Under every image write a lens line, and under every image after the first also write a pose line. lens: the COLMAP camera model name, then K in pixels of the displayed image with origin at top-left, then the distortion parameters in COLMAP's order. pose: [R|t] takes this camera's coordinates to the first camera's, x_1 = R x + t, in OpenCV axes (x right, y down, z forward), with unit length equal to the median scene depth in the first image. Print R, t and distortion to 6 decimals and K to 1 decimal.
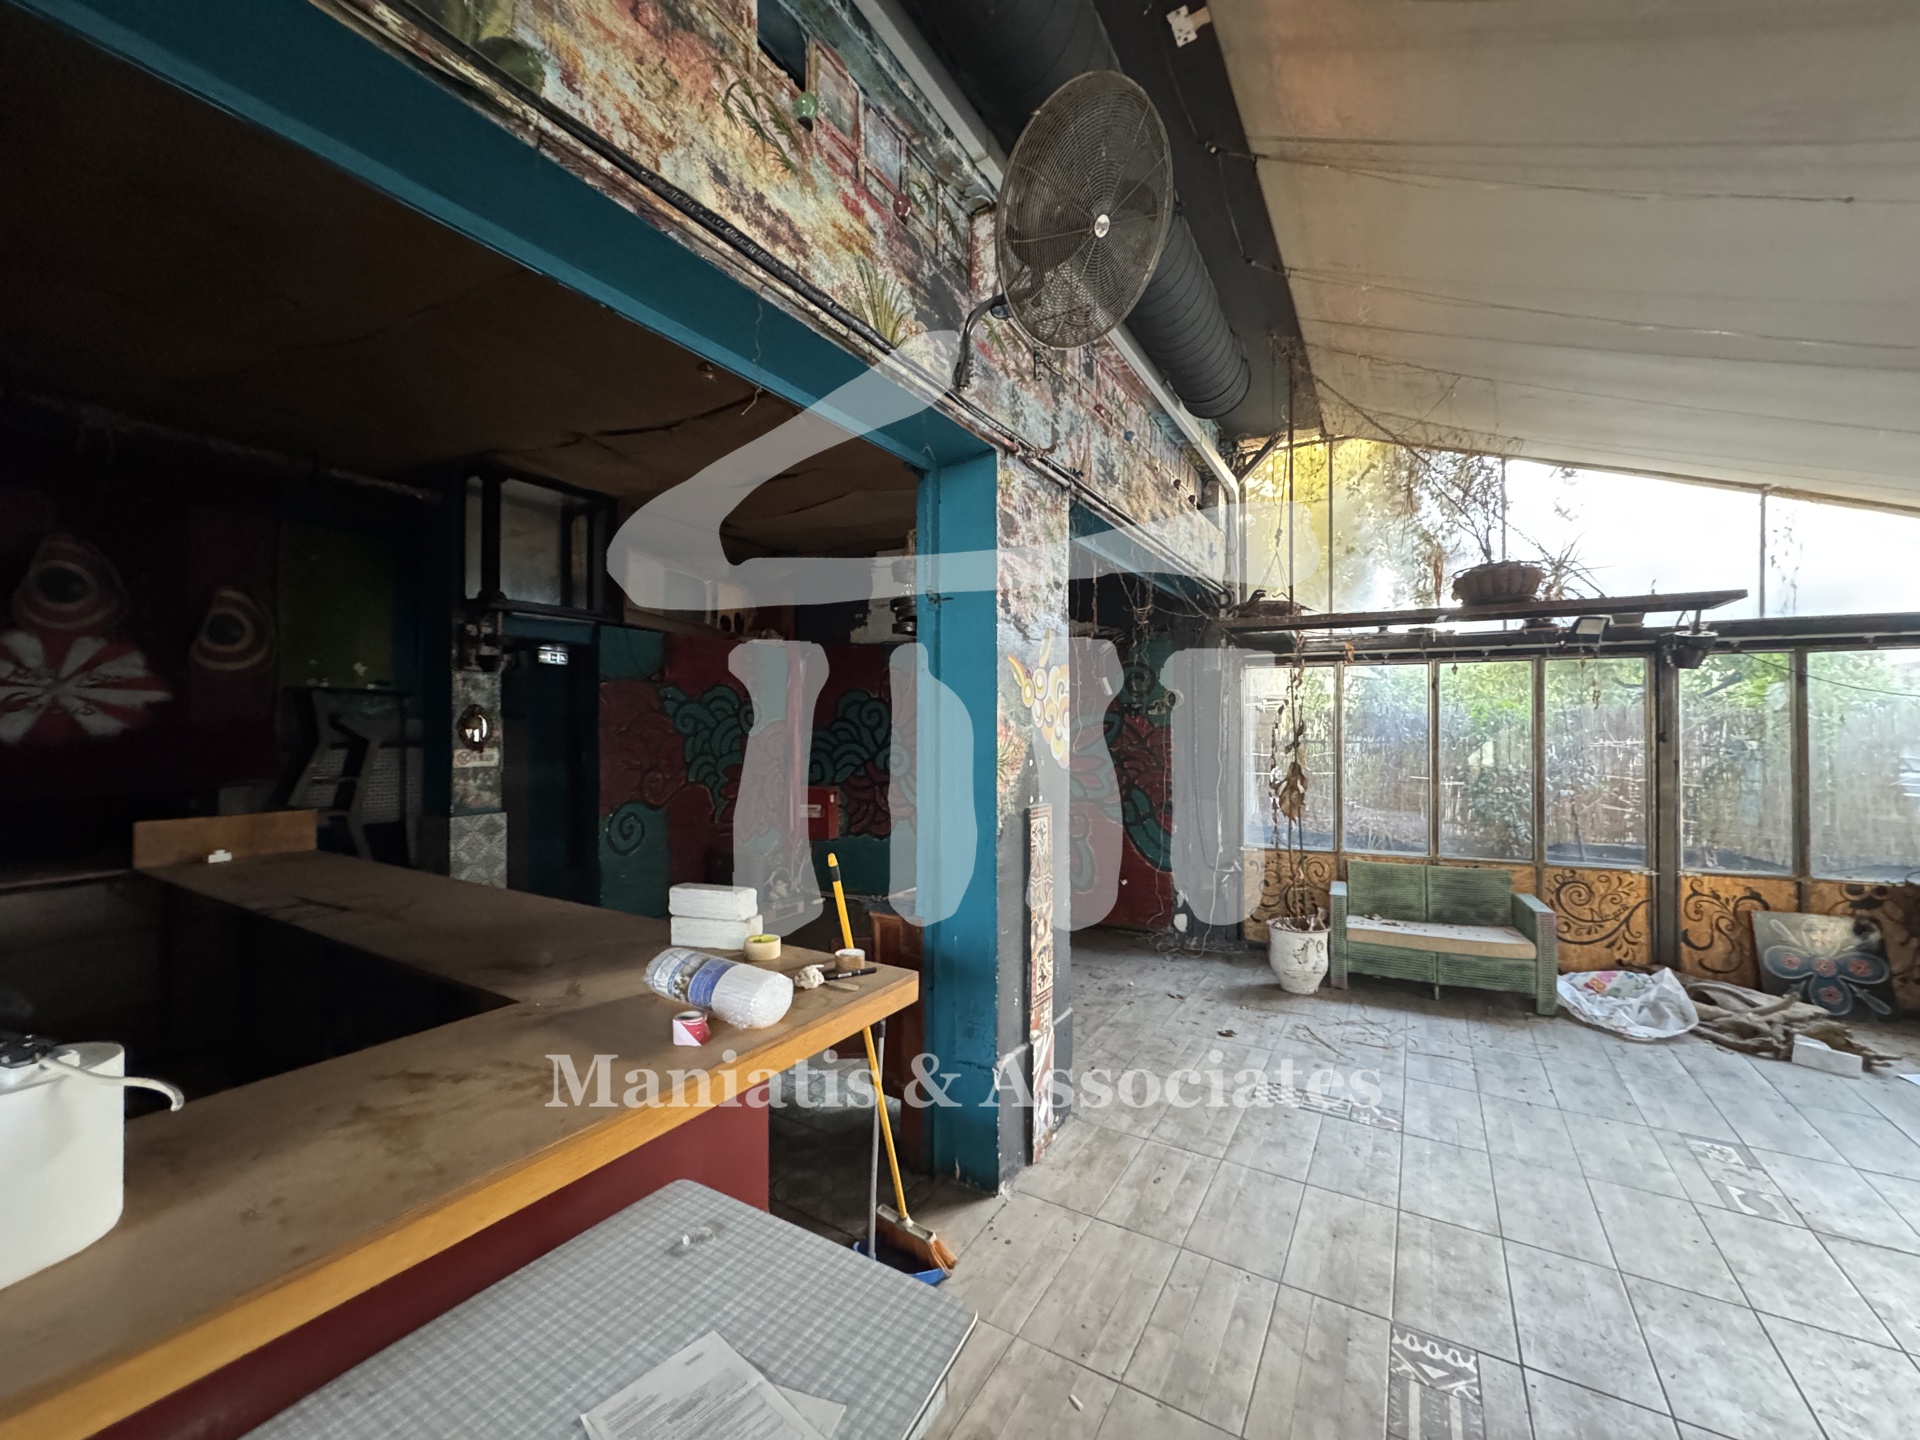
lens RADIAL K [[761.7, 0, 961.1], [0, 761.7, 721.0], [0, 0, 1]] dist [-0.001261, 0.000146]
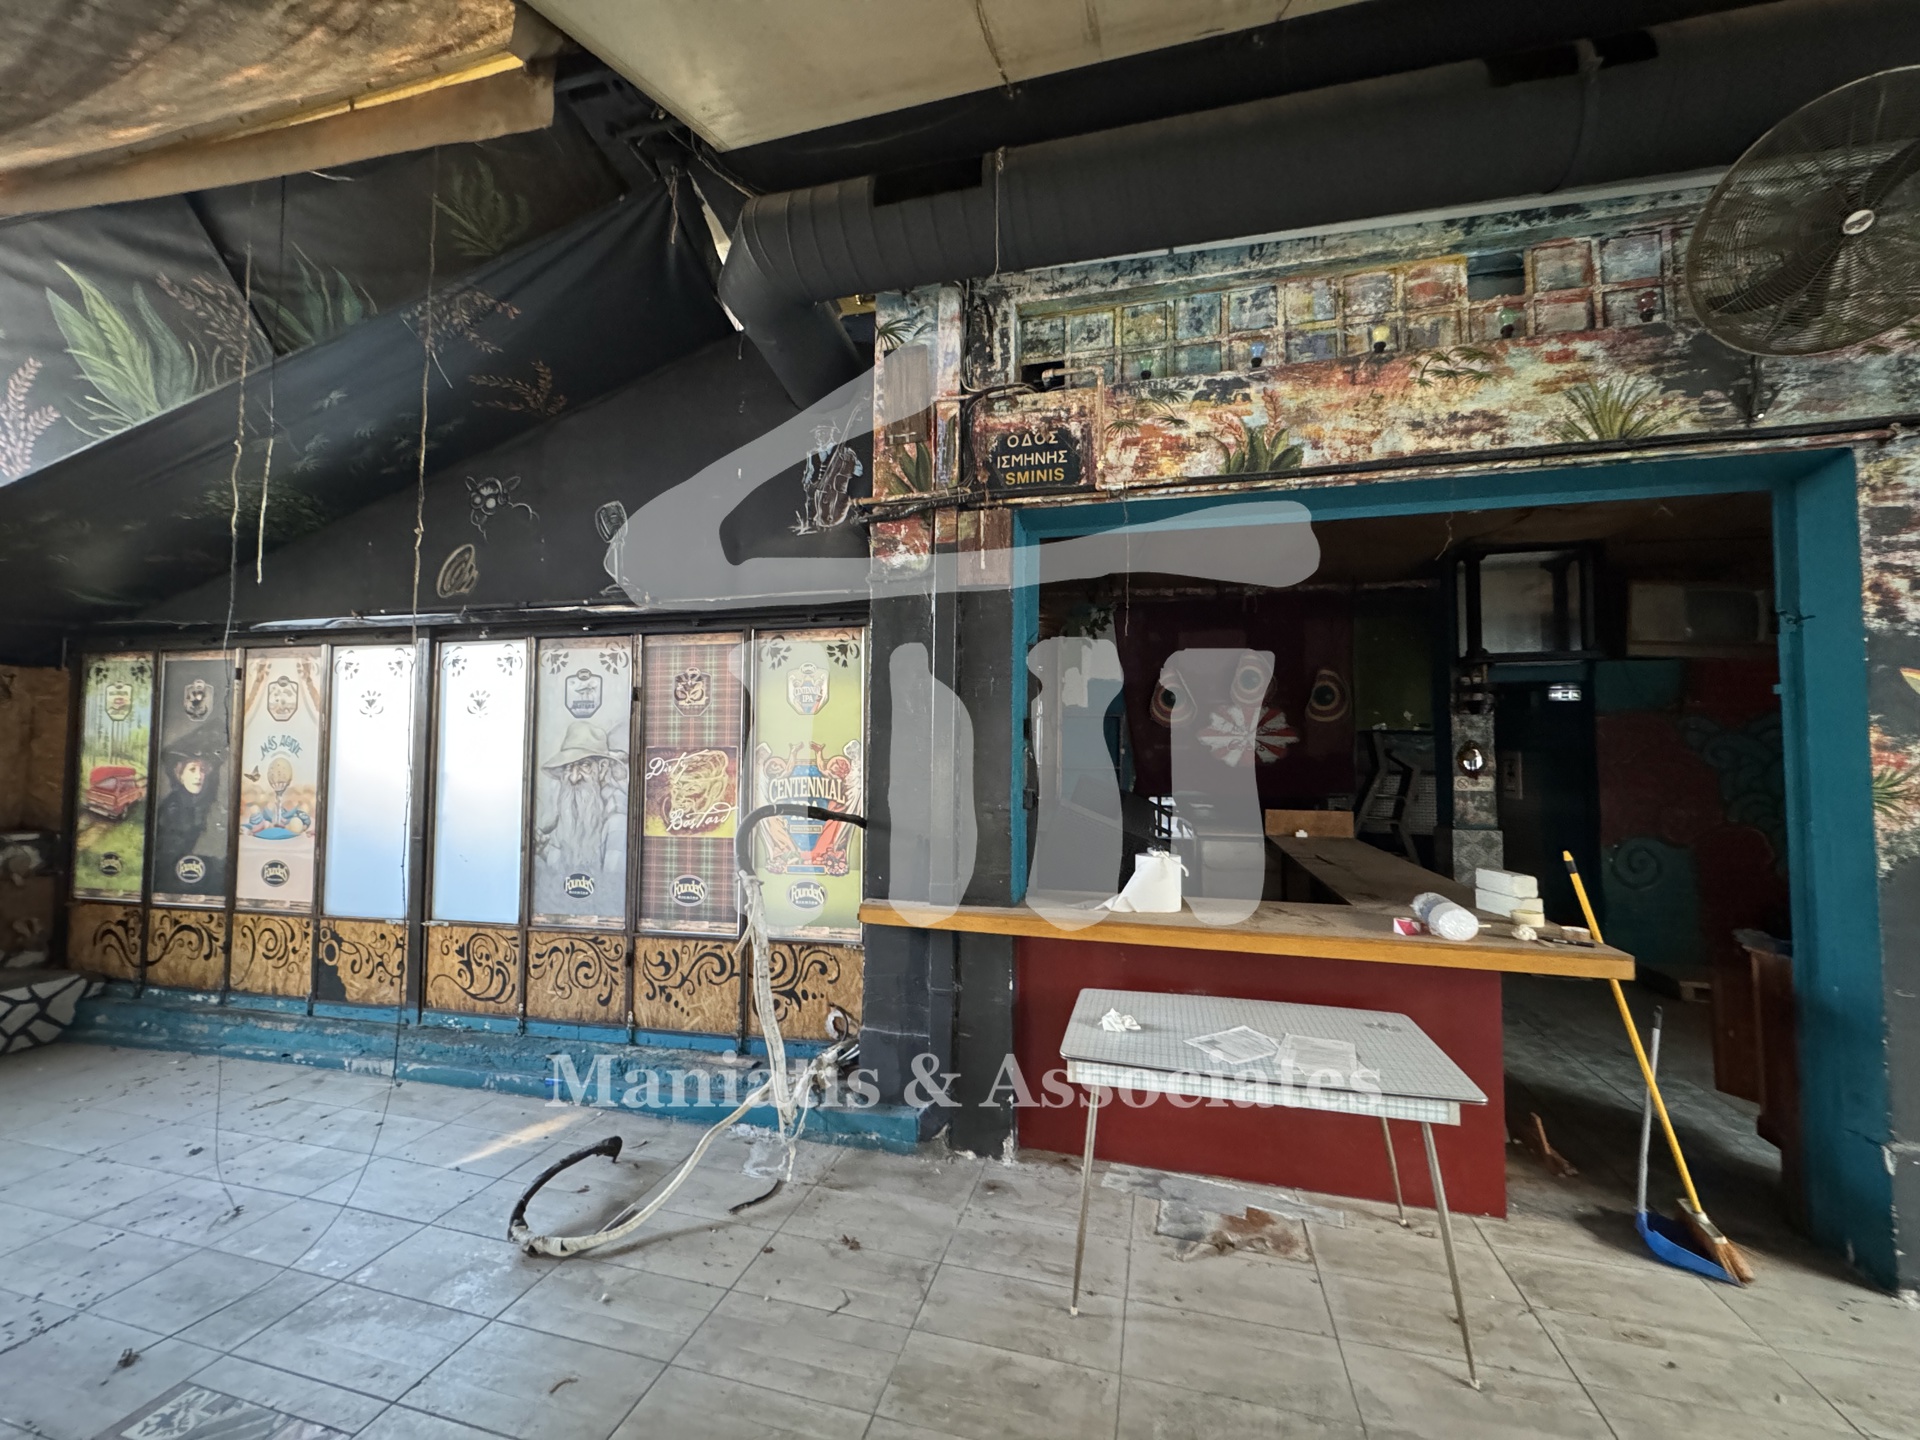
lens RADIAL K [[761.7, 0, 960.8], [0, 761.7, 720.0], [0, 0, 1]] dist [-0.001261, 0.000146]
pose [[0.273954, -0.046916, -0.960598, 0.361565], [-0.001421, 0.998789, -0.049187, 0.007936], [0.961742, 0.014840, 0.273555, -0.154572]]
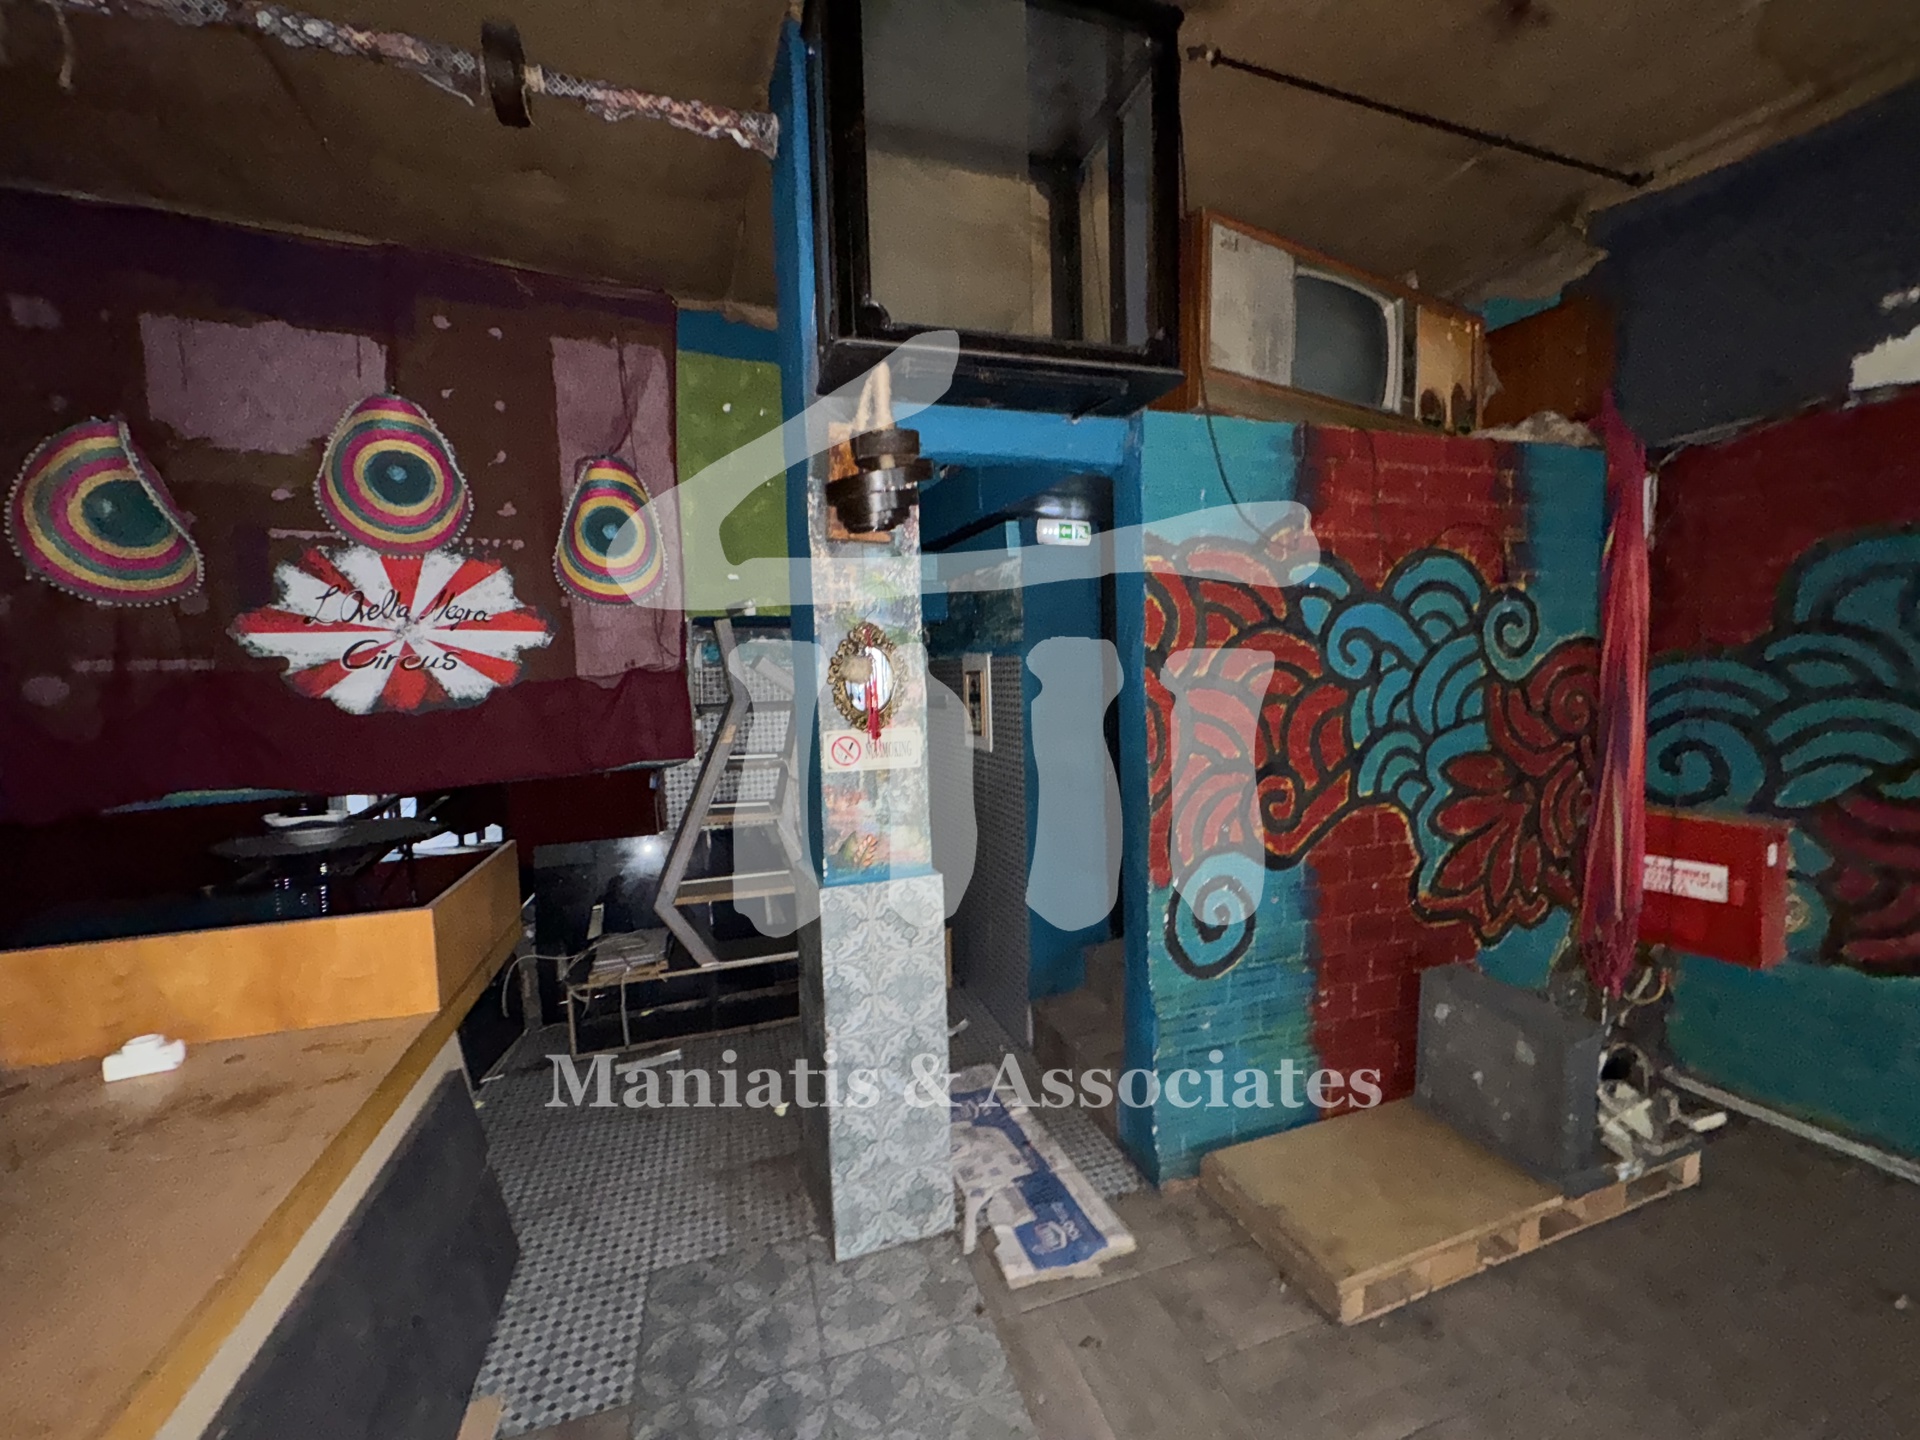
lens RADIAL K [[761.7, 0, 961.8], [0, 761.7, 721.0], [0, 0, 1]] dist [-0.001261, 0.000146]
pose [[0.755680, 0.021831, -0.654577, -0.355182], [0.033503, 0.996847, 0.071923, 0.004387], [0.654084, -0.076282, 0.752566, 0.789581]]
